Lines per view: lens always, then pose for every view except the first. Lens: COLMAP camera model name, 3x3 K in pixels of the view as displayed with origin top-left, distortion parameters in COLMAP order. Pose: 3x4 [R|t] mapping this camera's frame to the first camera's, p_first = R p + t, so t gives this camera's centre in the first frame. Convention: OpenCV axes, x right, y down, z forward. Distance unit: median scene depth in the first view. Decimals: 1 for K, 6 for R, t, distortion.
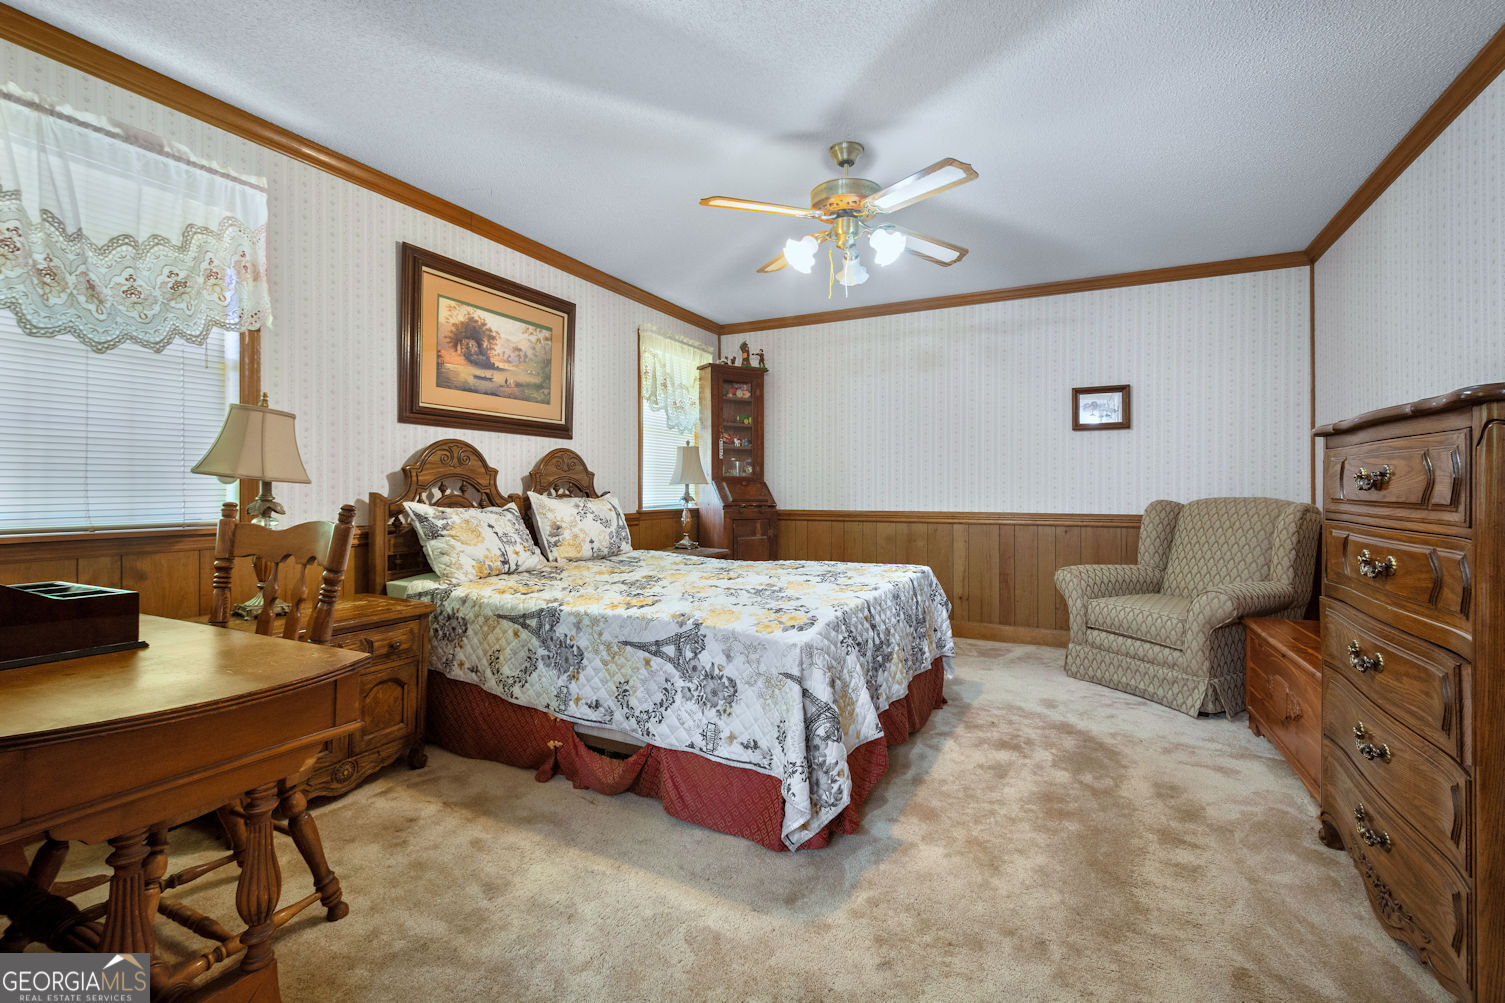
lens RADIAL K [[672.0, 0, 757.6], [0, 672.0, 487.4], [0, 0, 1]] dist [0.007686, -0.000946]
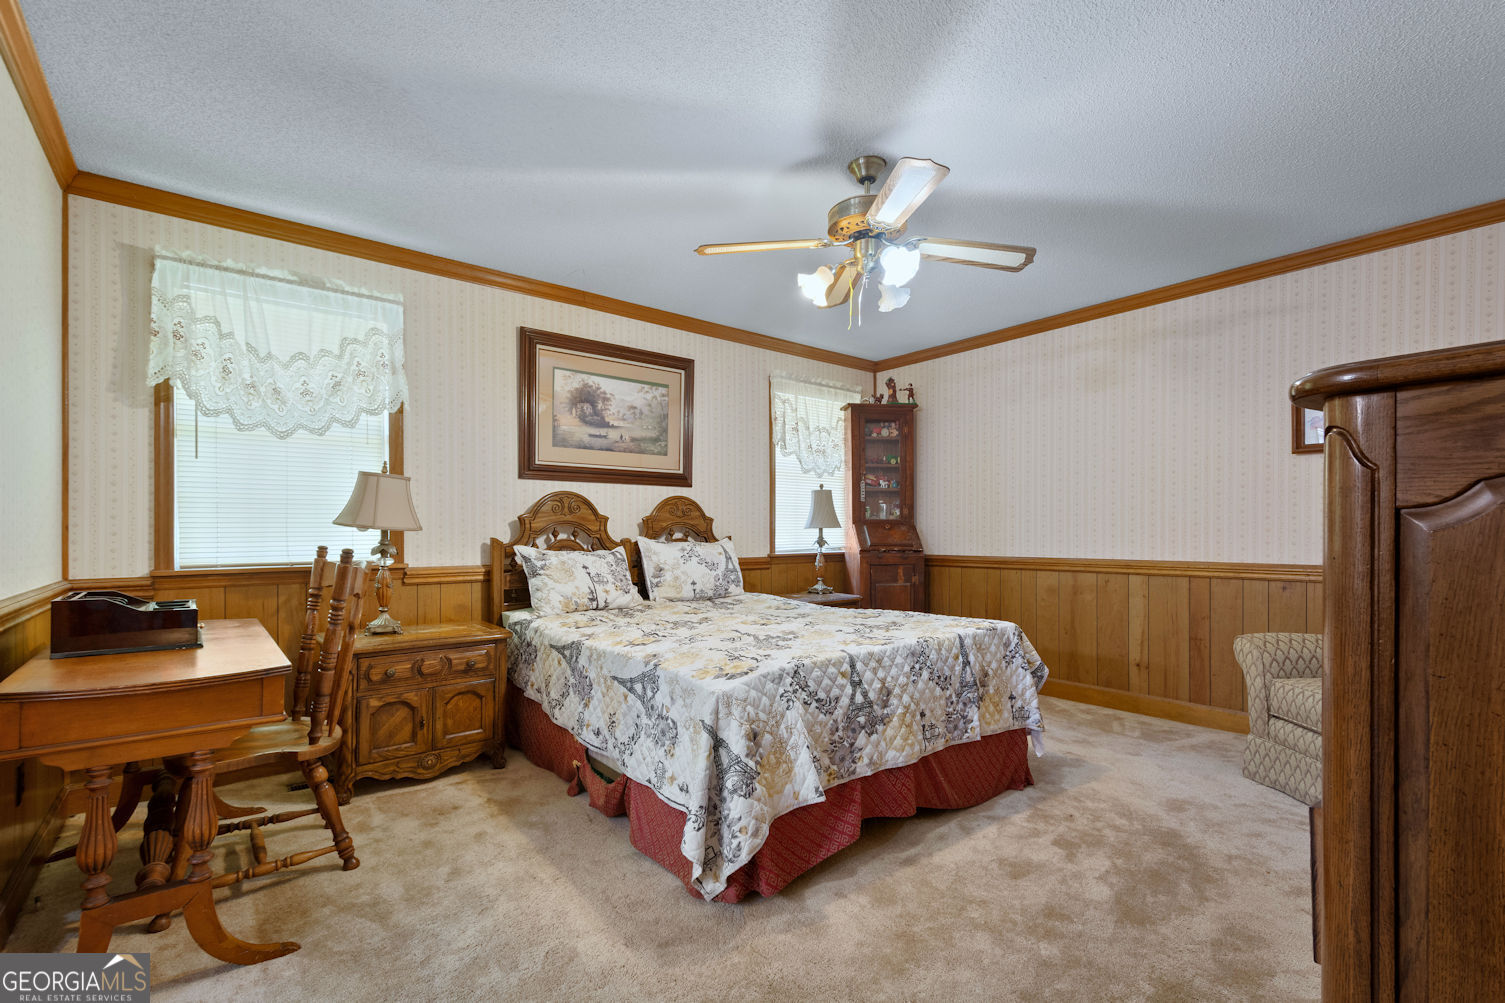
lens RADIAL K [[672.0, 0, 720.7], [0, 672.0, 535.0], [0, 0, 1]] dist [0.007686, -0.000946]
pose [[0.909675, -0.001695, -0.415316, 0.311001], [0.004495, 0.999973, 0.005764, -0.002152], [0.415296, -0.007110, 0.909659, 0.071268]]
